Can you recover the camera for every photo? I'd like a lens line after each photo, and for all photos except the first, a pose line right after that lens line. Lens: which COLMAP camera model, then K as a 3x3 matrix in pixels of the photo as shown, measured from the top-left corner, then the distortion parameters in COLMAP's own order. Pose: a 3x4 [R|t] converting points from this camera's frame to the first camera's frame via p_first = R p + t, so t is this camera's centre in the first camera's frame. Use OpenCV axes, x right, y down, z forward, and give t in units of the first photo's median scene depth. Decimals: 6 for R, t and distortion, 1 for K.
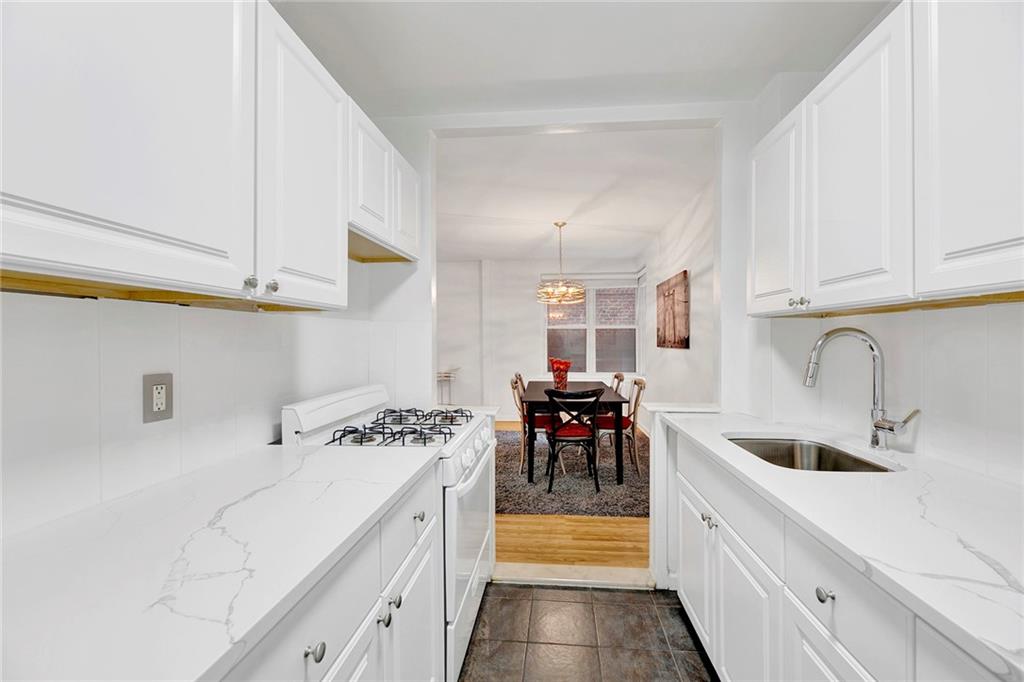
lens RADIAL K [[423.0, 0, 512.0], [0, 423.0, 341.0], [0, 0, 1]] dist [0.010075, -0.006350]
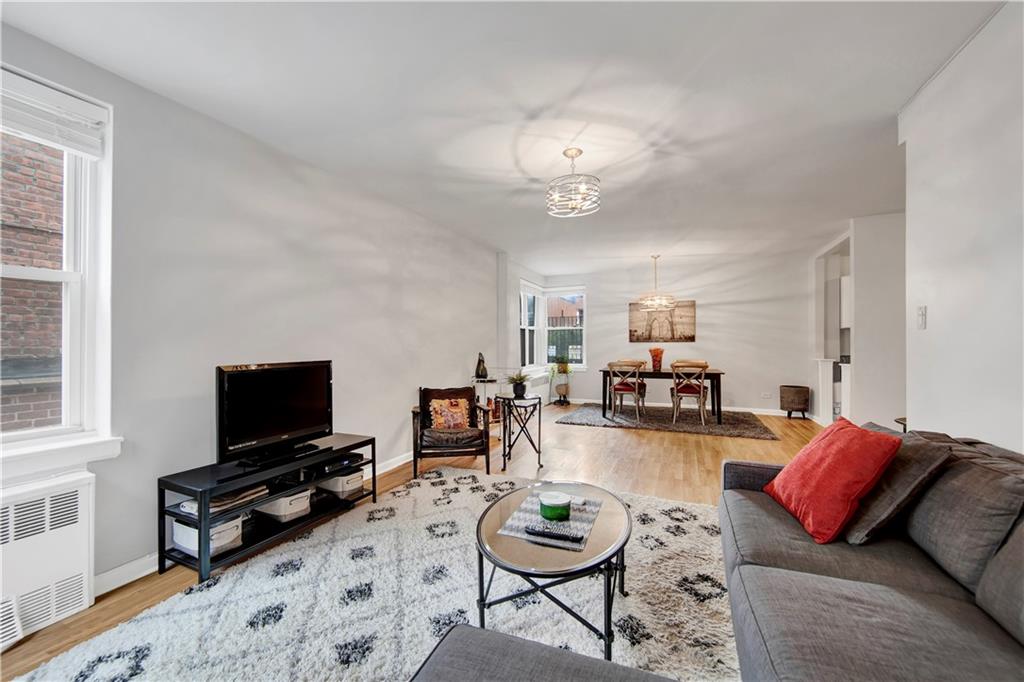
lens RADIAL K [[399.9, 0, 491.6], [0, 399.9, 344.5], [0, 0, 1]] dist [-0.000081, 0.000075]
pose [[0.361148, 0.002812, 0.932504, -2.215885], [0.007979, 0.999950, -0.006106, 0.050028], [-0.932474, 0.009646, 0.361107, 1.671211]]
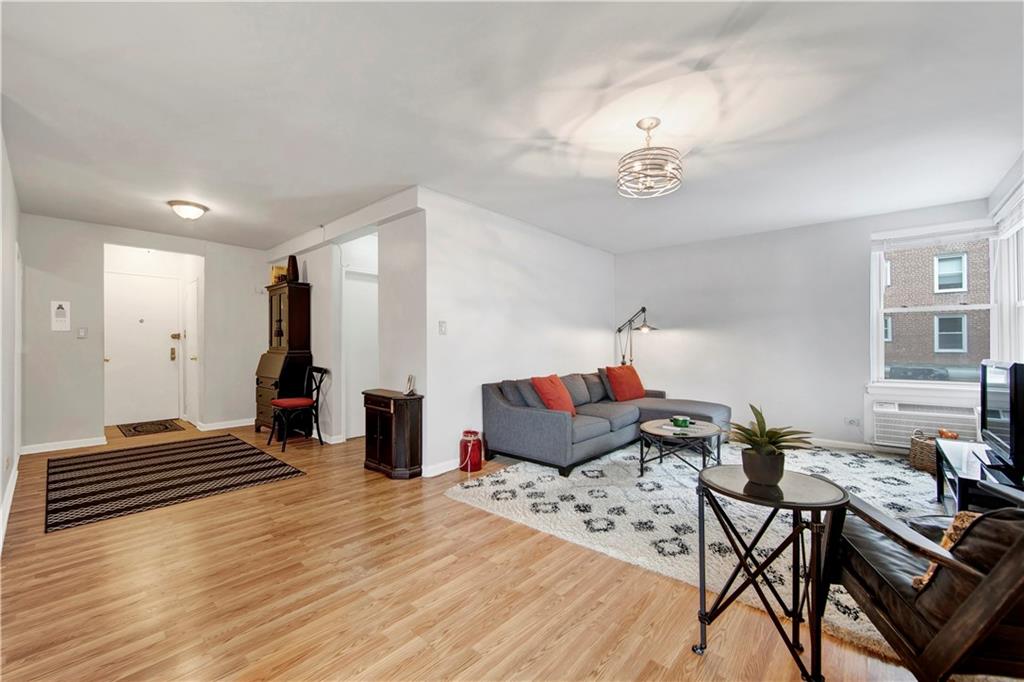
lens RADIAL K [[425.4, 0, 491.9], [0, 425.4, 342.6], [0, 0, 1]] dist [-0.009528, 0.000330]
pose [[-0.618406, 0.003504, -0.785851, -0.311620], [-0.000234, 0.999989, 0.004644, 0.040511], [0.785859, 0.003056, -0.618398, 2.134089]]
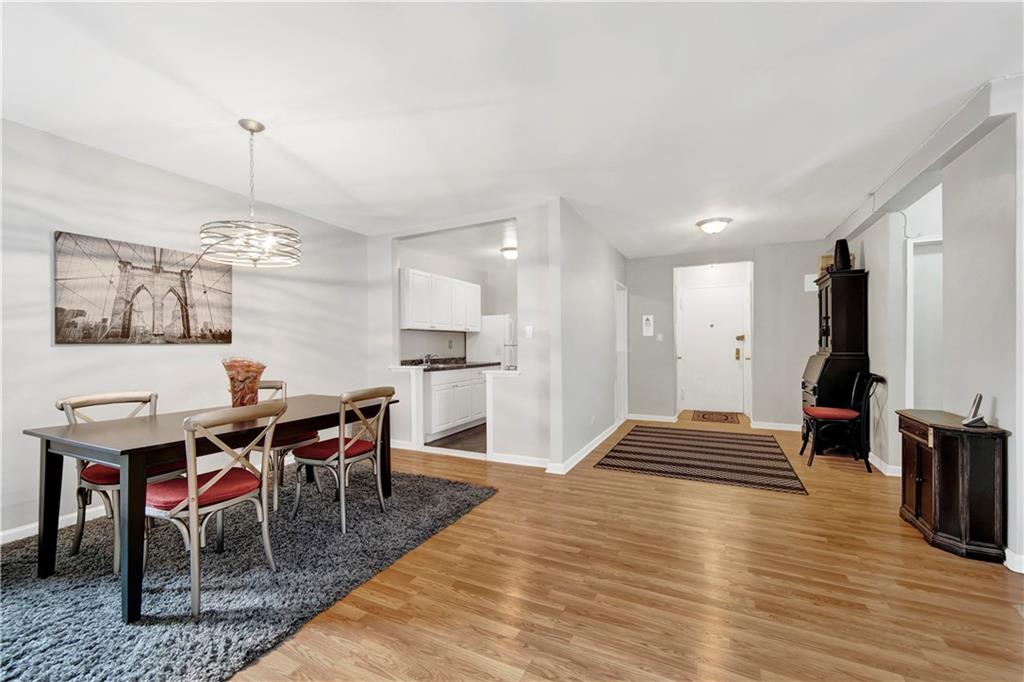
lens RADIAL K [[411.8, 0, 479.9], [0, 411.8, 346.6], [0, 0, 1]] dist [-0.008481, 0.000422]
pose [[-0.913011, 0.010388, 0.407802, -0.646567], [0.013042, 0.999908, 0.003730, 0.040112], [-0.407725, 0.008724, -0.913063, 2.233608]]
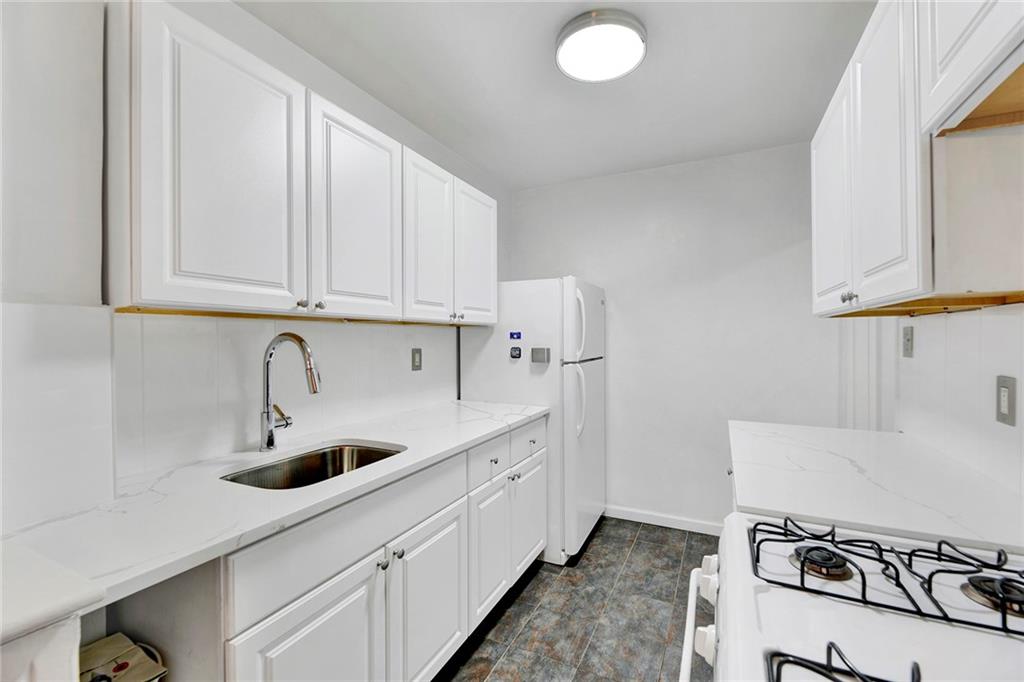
lens RADIAL K [[423.0, 0, 512.0], [0, 423.0, 341.0], [0, 0, 1]] dist [0.010075, -0.006350]
pose [[-0.936978, 0.004931, 0.349353, -0.030258], [0.007205, 0.999960, 0.005208, -0.005976], [-0.349314, 0.007397, -0.936977, 0.895746]]
